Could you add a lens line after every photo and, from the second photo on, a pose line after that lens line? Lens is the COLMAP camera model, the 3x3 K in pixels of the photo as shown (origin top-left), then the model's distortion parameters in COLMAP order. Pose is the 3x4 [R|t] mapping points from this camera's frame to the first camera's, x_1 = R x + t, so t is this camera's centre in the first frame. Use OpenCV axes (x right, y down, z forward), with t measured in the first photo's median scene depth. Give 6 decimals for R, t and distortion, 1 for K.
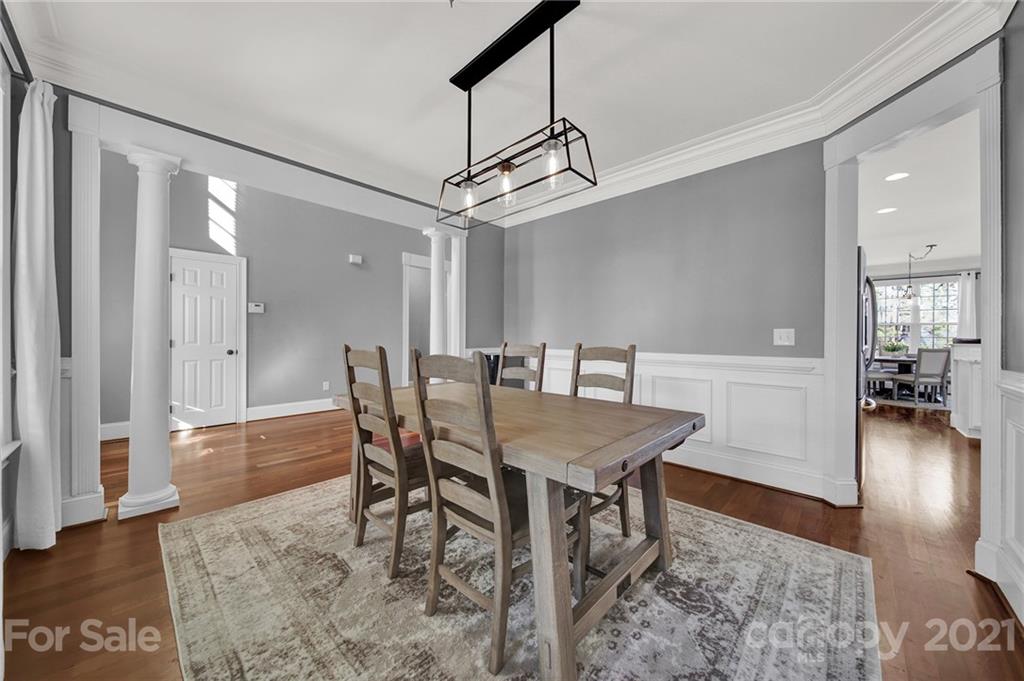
lens RADIAL K [[358.0, 0, 517.0], [0, 358.0, 339.2], [0, 0, 1]] dist [-0.001967, -0.000006]
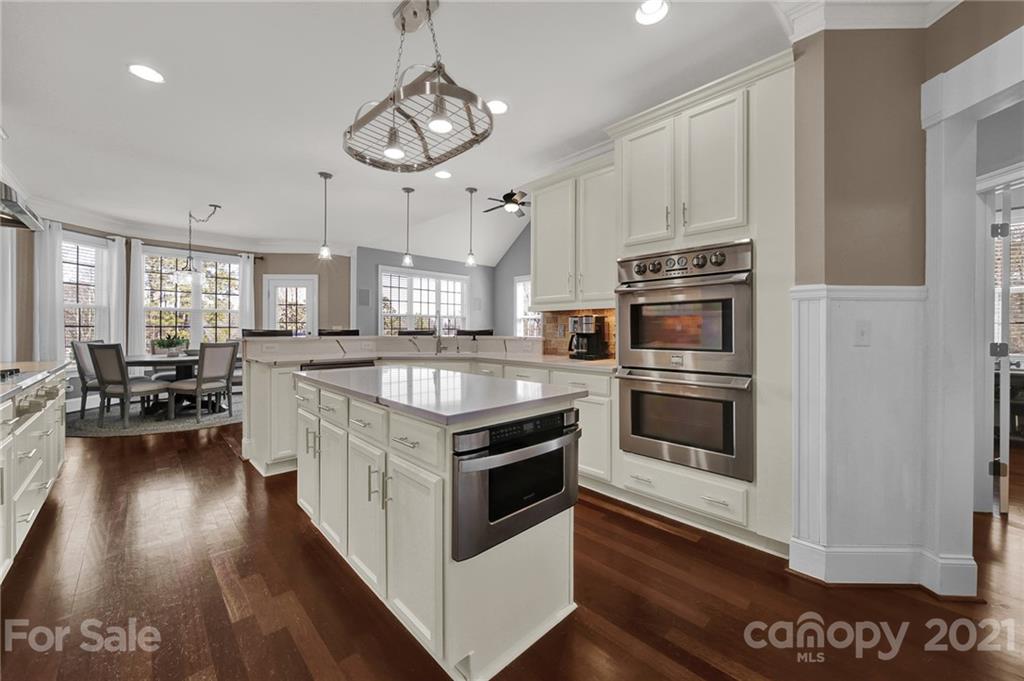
lens RADIAL K [[385.3, 0, 513.0], [0, 385.3, 332.2], [0, 0, 1]] dist [0.000835, 0.000202]
pose [[0.044221, -0.007924, 0.998990, 0.404694], [-0.001085, 0.999968, 0.007980, -0.002629], [-0.999021, -0.001437, 0.044211, 0.363104]]
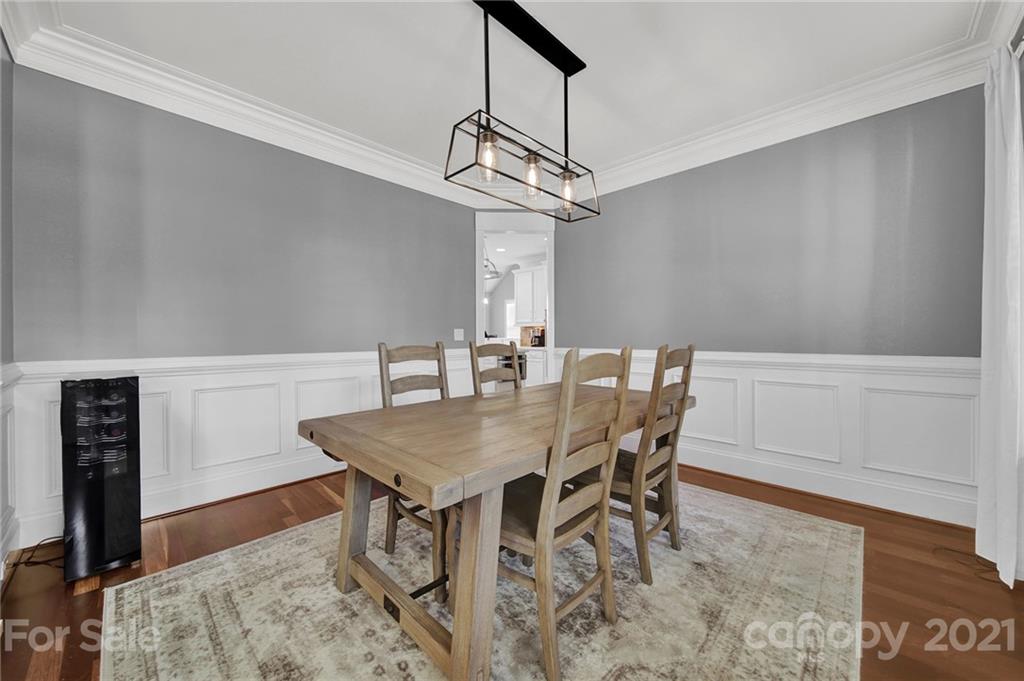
lens RADIAL K [[385.3, 0, 514.3], [0, 385.3, 336.3], [0, 0, 1]] dist [0.000835, 0.000202]
pose [[0.007264, -0.005151, 0.999960, -0.363296], [0.005724, 0.999971, 0.005109, -0.002757], [-0.999957, 0.005687, 0.007293, 0.353976]]
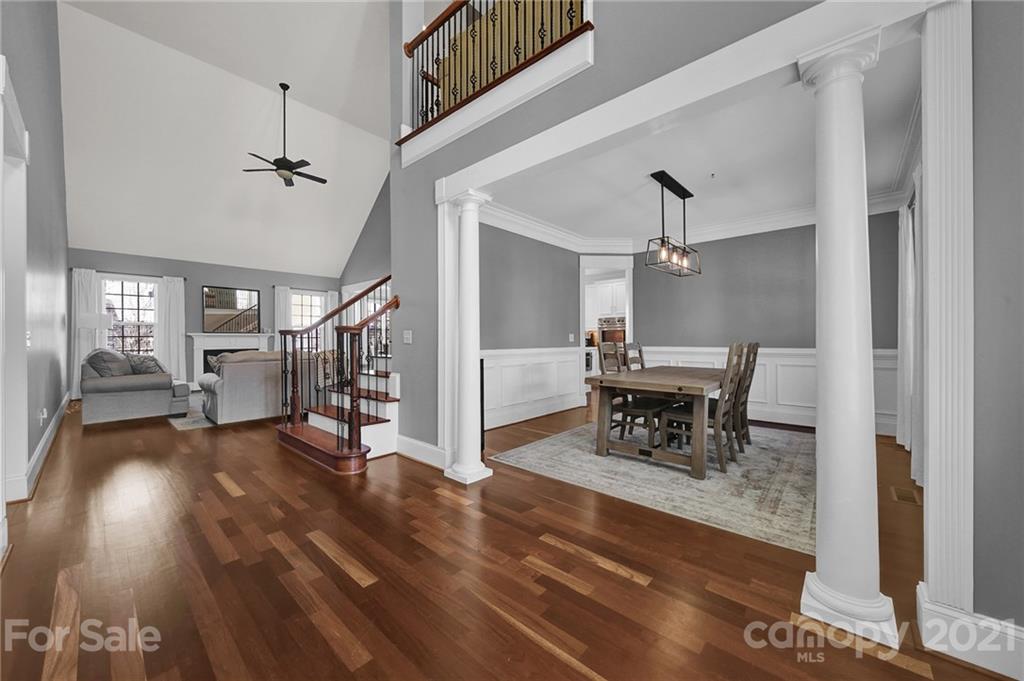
lens RADIAL K [[385.3, 0, 488.3], [0, 385.3, 337.1], [0, 0, 1]] dist [0.000835, 0.000202]
pose [[0.000684, 0.000495, 1.000000, -0.757579], [0.005362, 0.999986, -0.000499, -0.005897], [-0.999985, 0.005362, 0.000682, 0.721927]]
